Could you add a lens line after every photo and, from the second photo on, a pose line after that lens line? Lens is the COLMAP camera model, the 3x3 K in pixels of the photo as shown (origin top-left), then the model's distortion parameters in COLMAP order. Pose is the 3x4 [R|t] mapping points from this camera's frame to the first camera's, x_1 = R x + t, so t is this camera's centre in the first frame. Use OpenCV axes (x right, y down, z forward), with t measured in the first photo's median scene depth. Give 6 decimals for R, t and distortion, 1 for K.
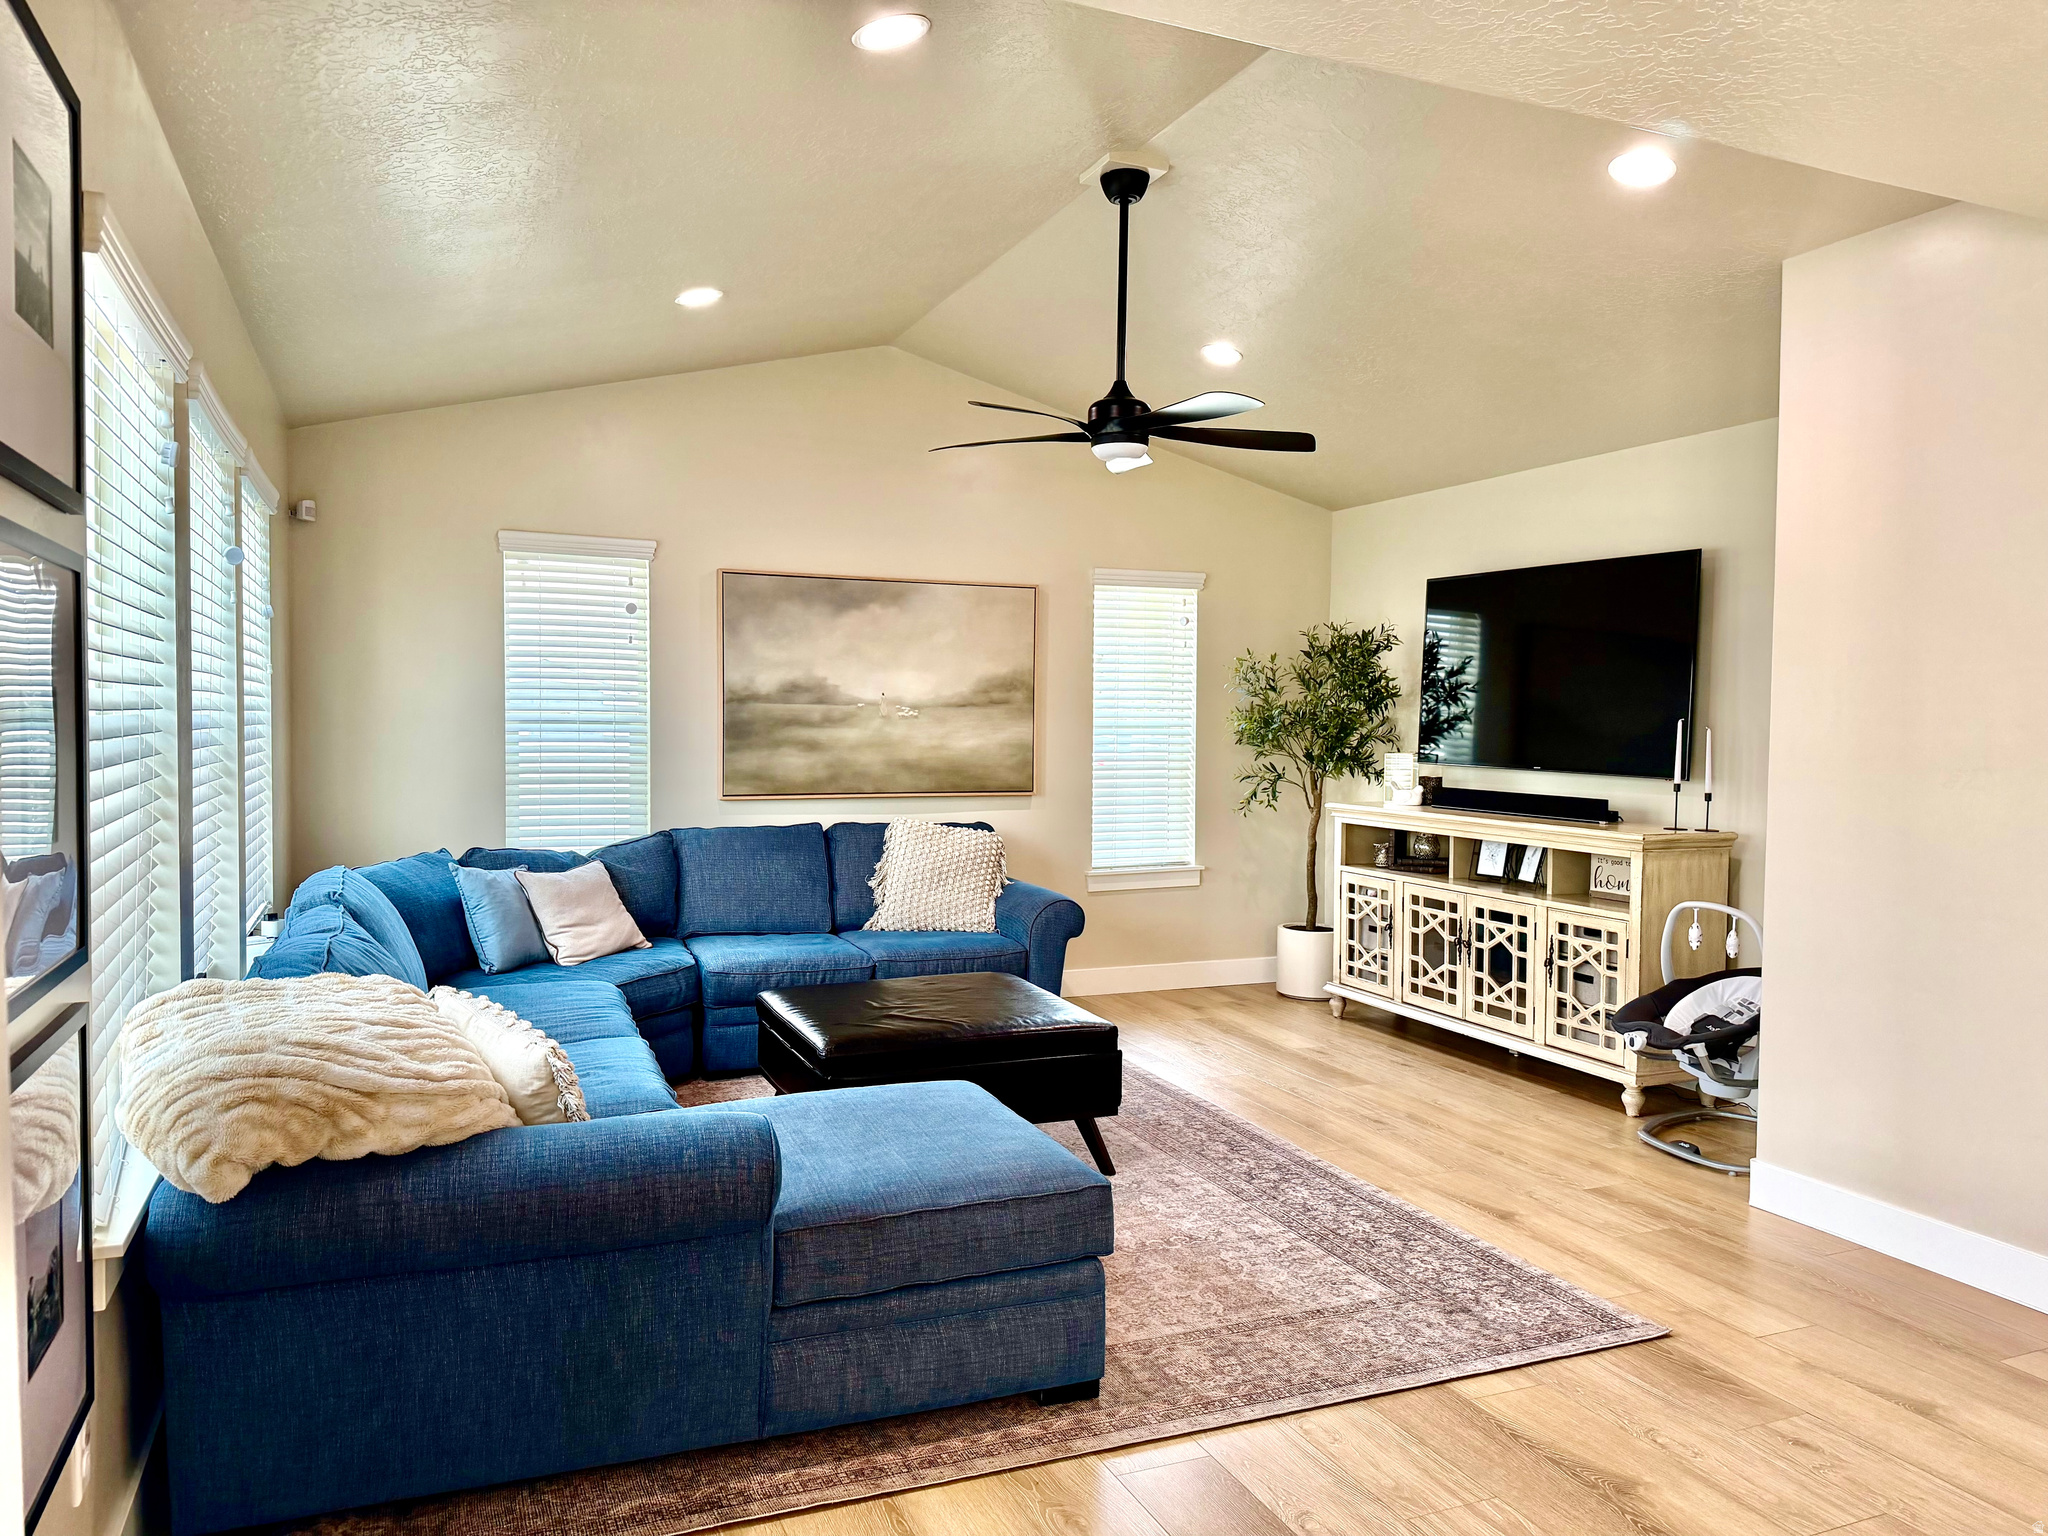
lens RADIAL K [[1422.8, 0, 1024.0], [0, 1422.8, 768.0], [0, 0, 1]] dist [-0.006317, -0.002976]
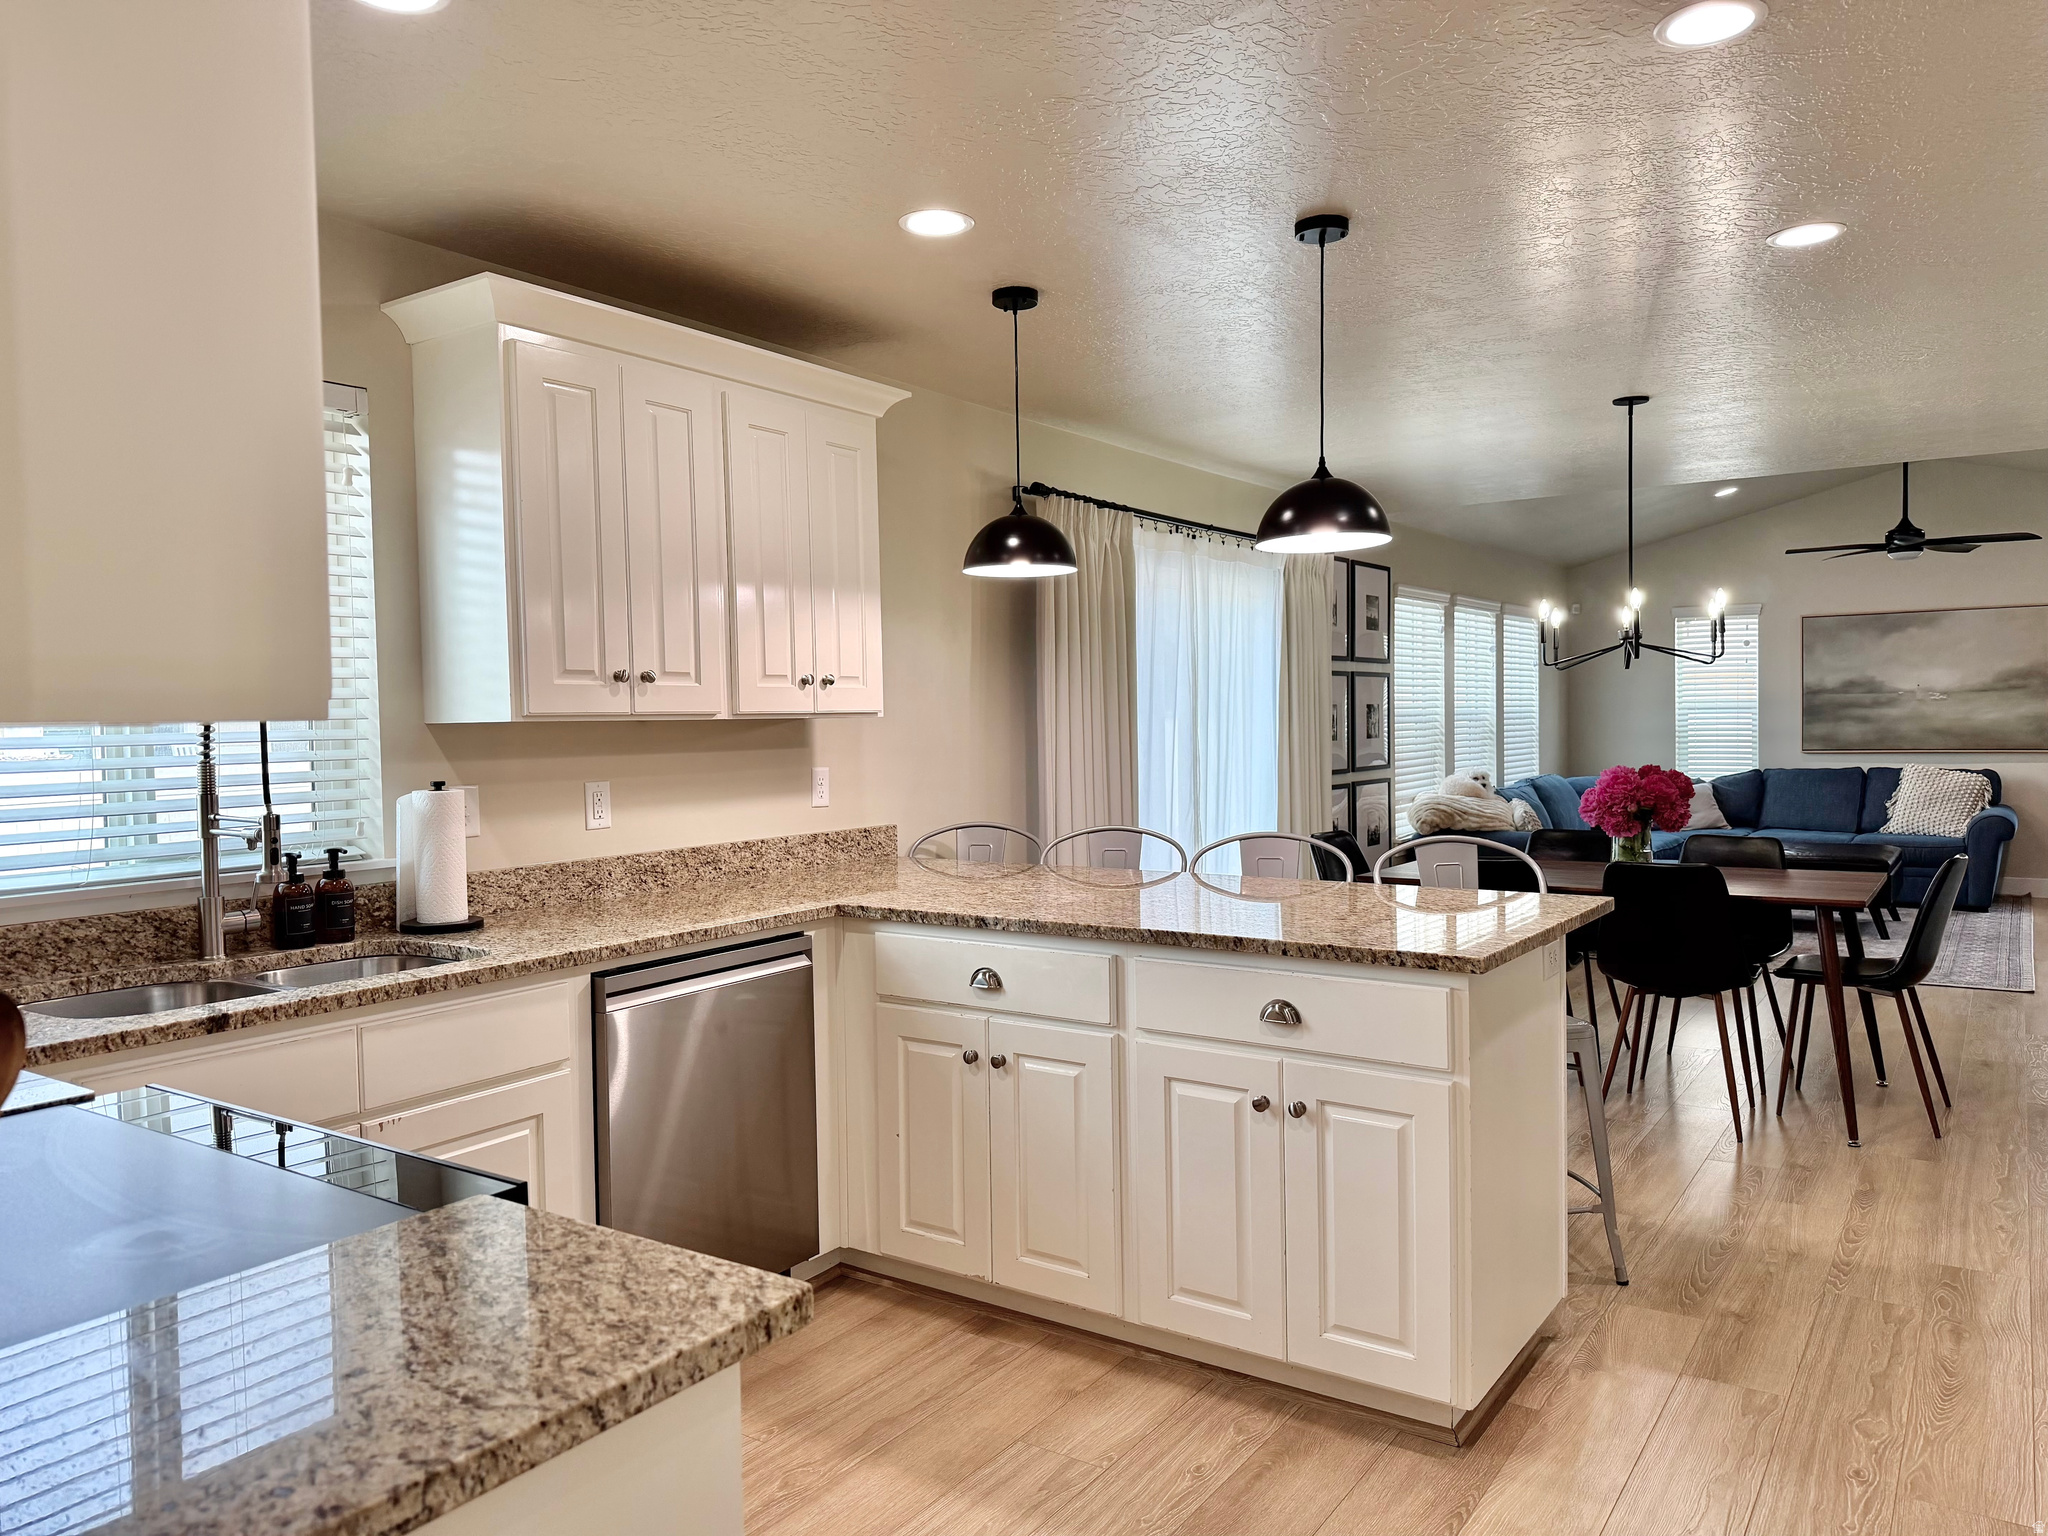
lens RADIAL K [[1422.8, 0, 1024.0], [0, 1422.8, 768.0], [0, 0, 1]] dist [-0.006317, -0.002976]
pose [[0.540918, 0.009801, -0.841018, 0.695172], [-0.006719, 0.999951, 0.007332, 0.034132], [0.841048, 0.001685, 0.540957, -0.668361]]
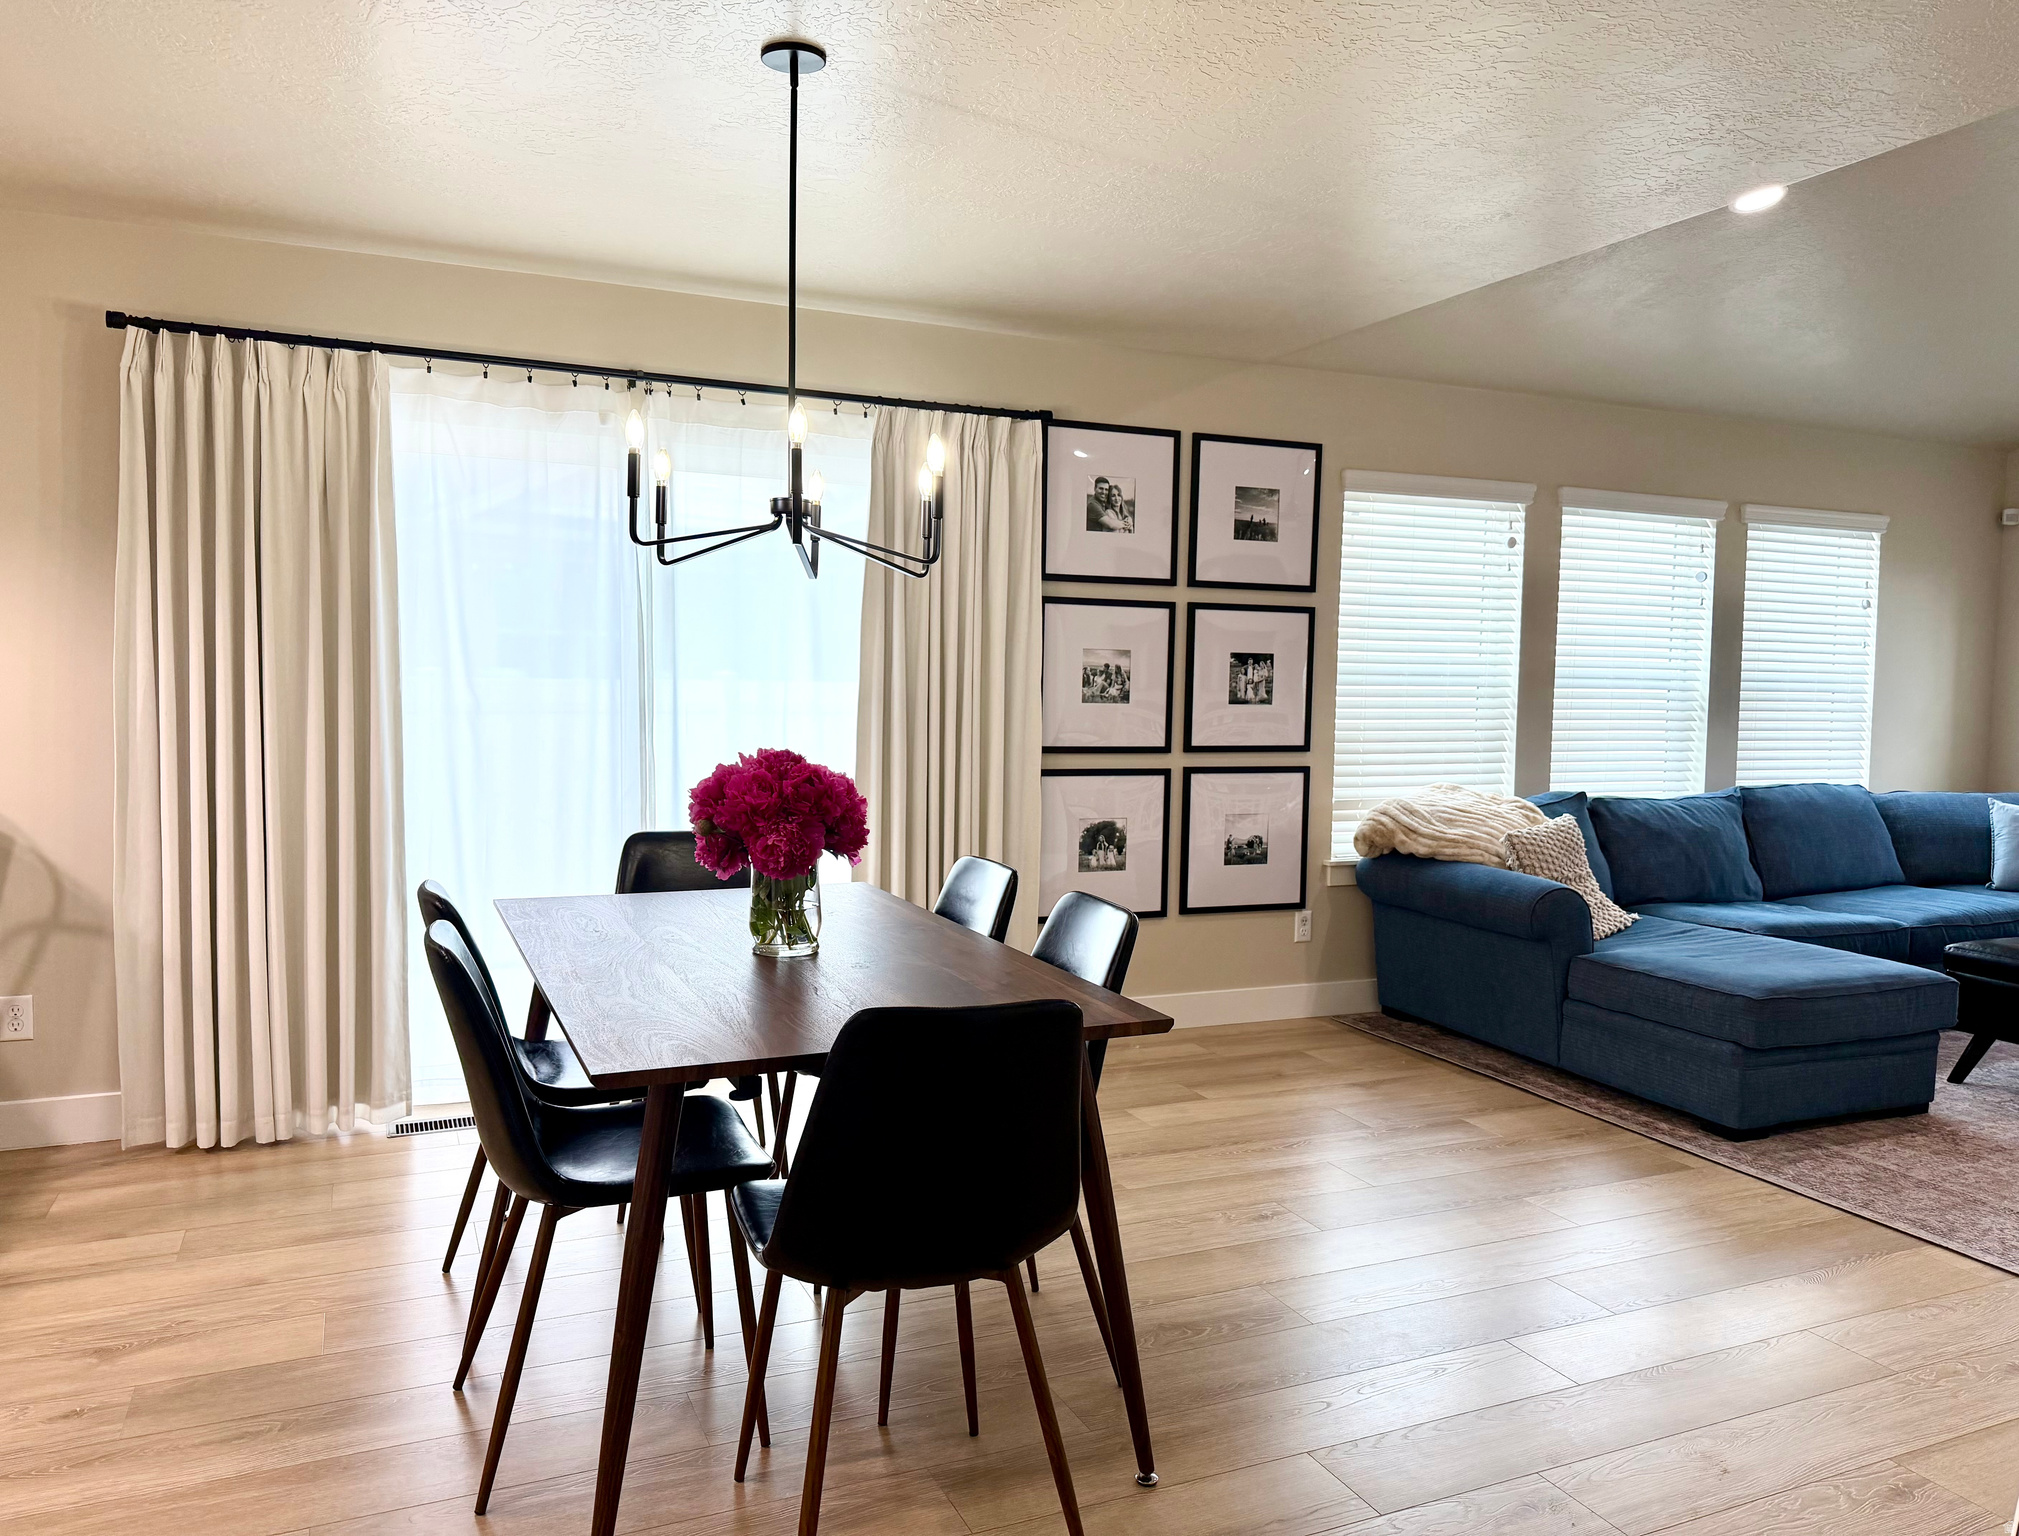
lens RADIAL K [[1402.9, 0, 1009.5], [0, 1402.9, 768.0], [0, 0, 1]] dist [0.002965, 0.001257]
pose [[0.016838, 0.051354, -0.998539, 0.626752], [-0.053383, 0.997302, 0.050390, 0.018749], [0.998432, 0.052457, 0.019534, 0.105363]]
